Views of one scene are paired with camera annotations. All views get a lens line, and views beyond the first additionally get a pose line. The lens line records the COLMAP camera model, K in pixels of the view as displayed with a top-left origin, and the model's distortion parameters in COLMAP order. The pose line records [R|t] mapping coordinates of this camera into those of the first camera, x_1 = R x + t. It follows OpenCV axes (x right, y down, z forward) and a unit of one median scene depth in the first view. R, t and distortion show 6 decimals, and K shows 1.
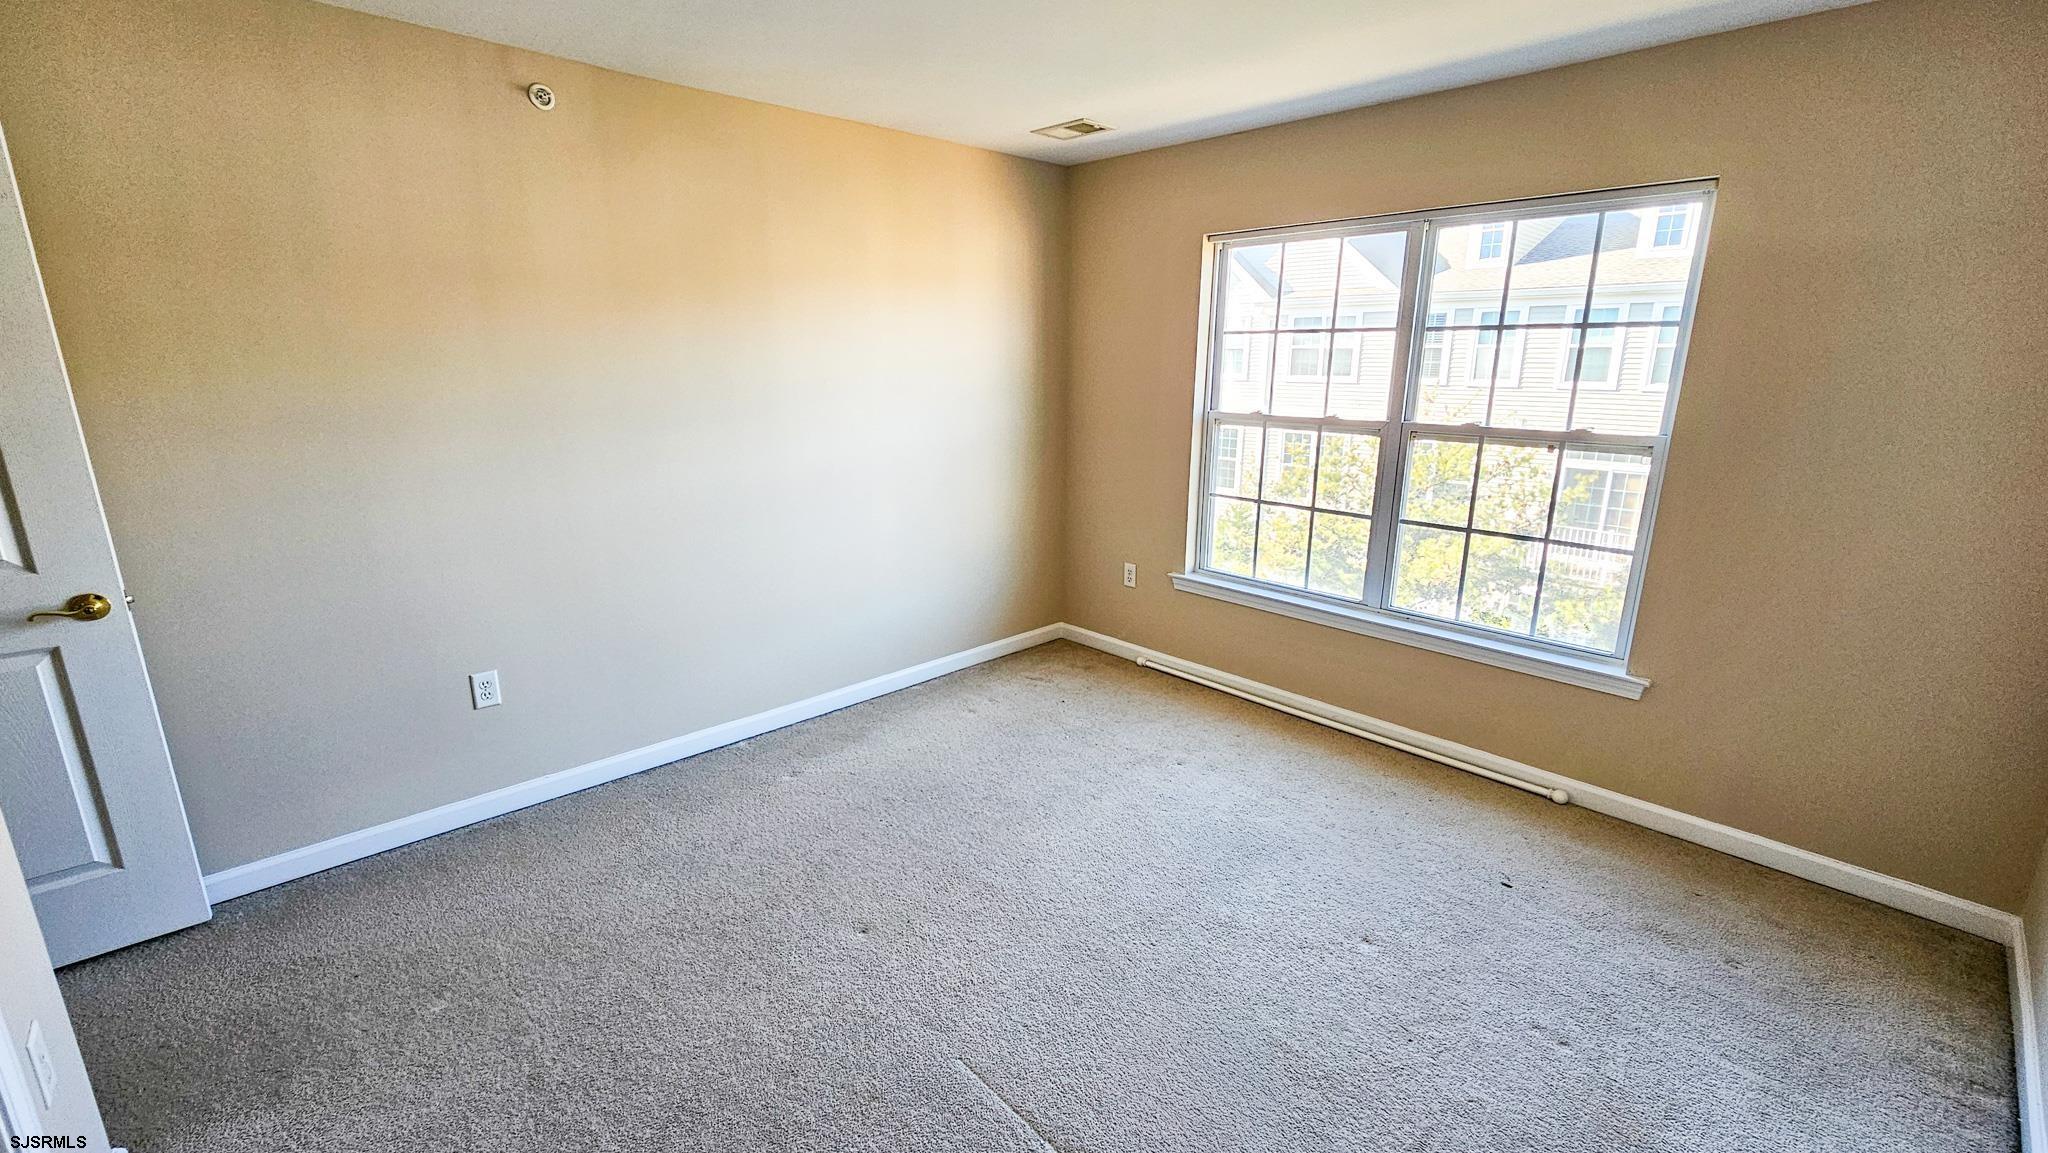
lens RADIAL K [[854.3, 0, 1028.5], [0, 854.3, 580.2], [0, 0, 1]] dist [0.000269, 0.000735]
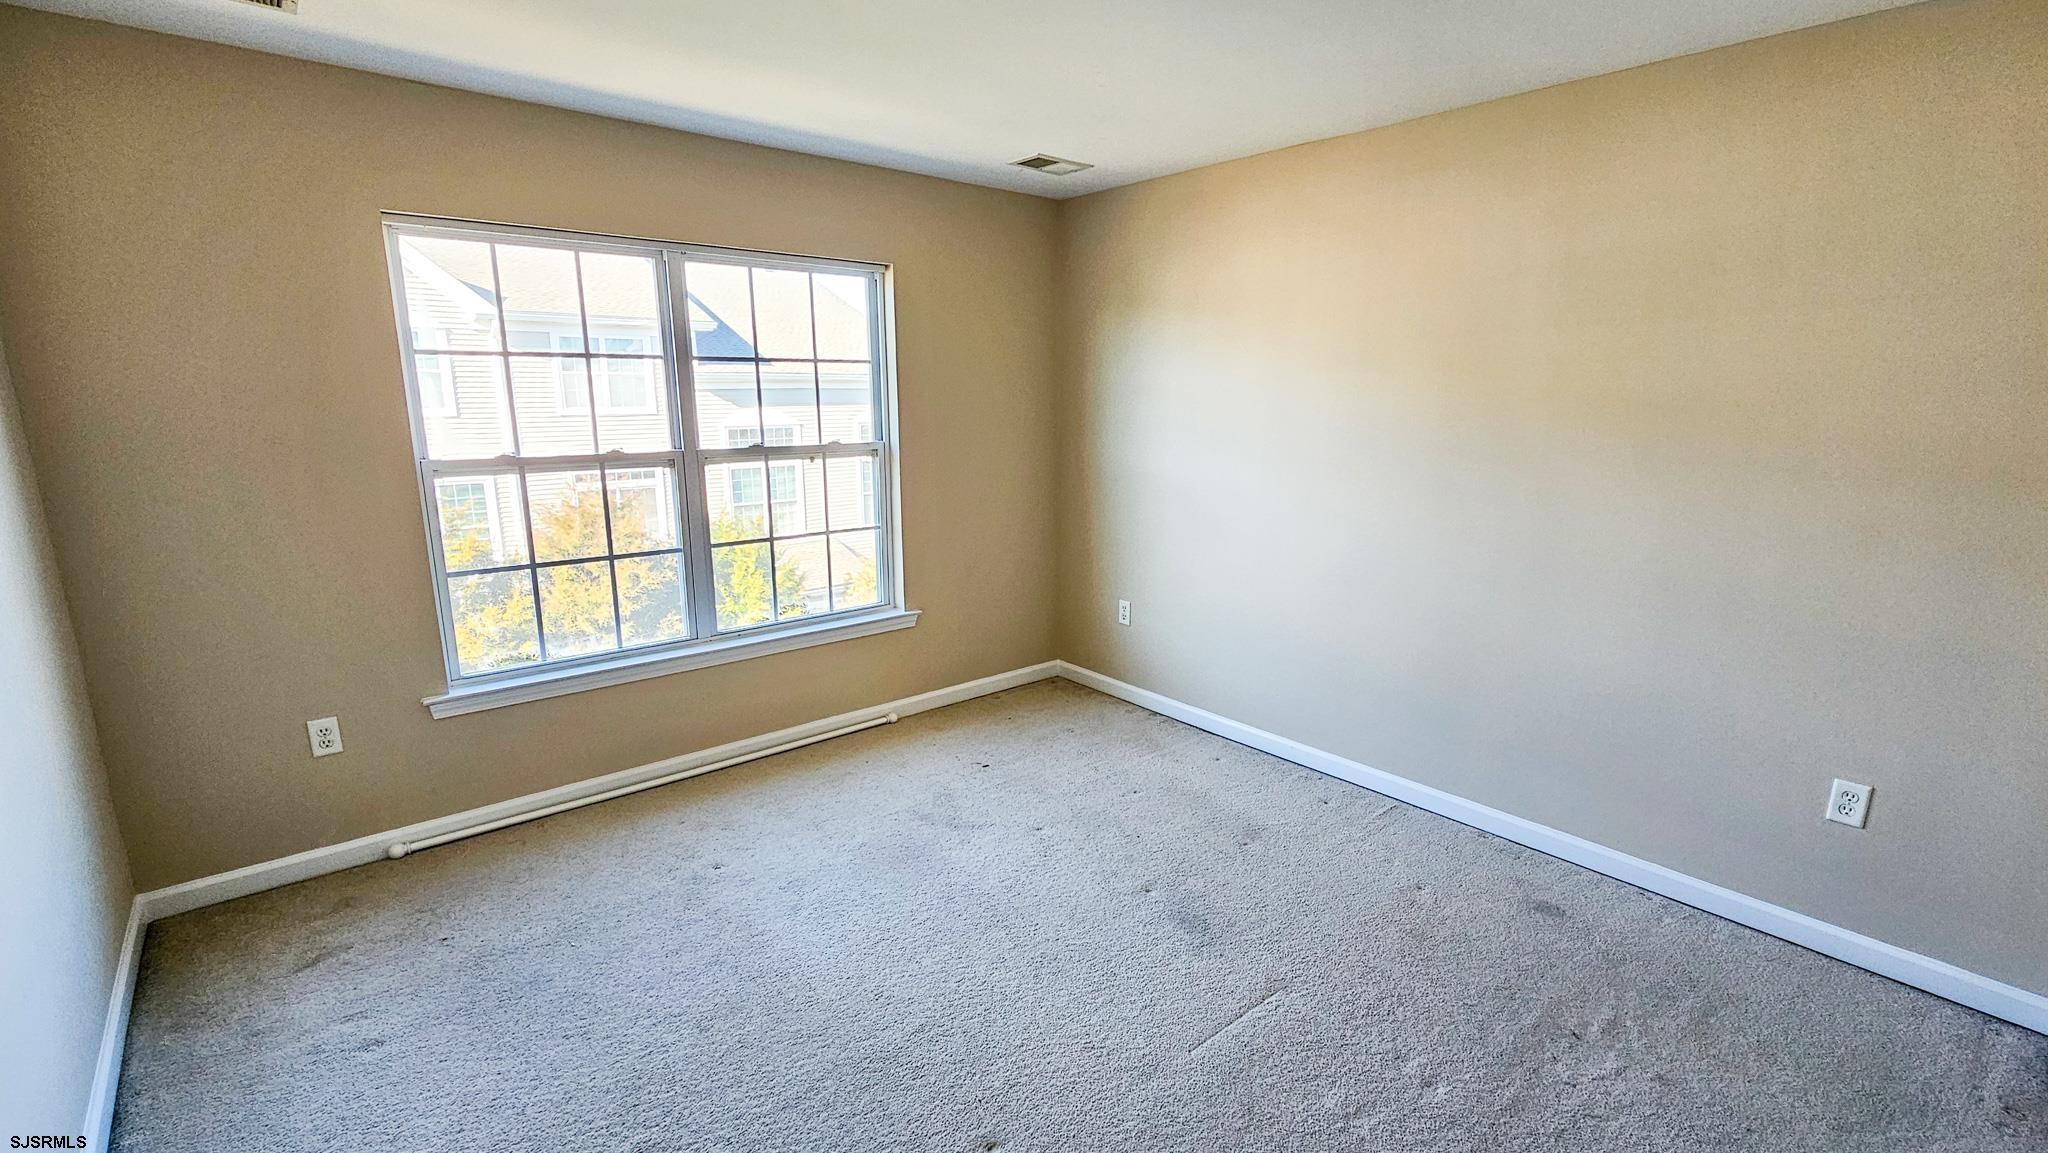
lens RADIAL K [[854.3, 0, 1028.5], [0, 854.3, 580.2], [0, 0, 1]] dist [0.000269, 0.000735]
pose [[0.078144, -0.223556, 0.971553, -0.512896], [0.250116, 0.947761, 0.197965, -0.133750], [-0.965057, 0.227532, 0.129977, 0.499706]]
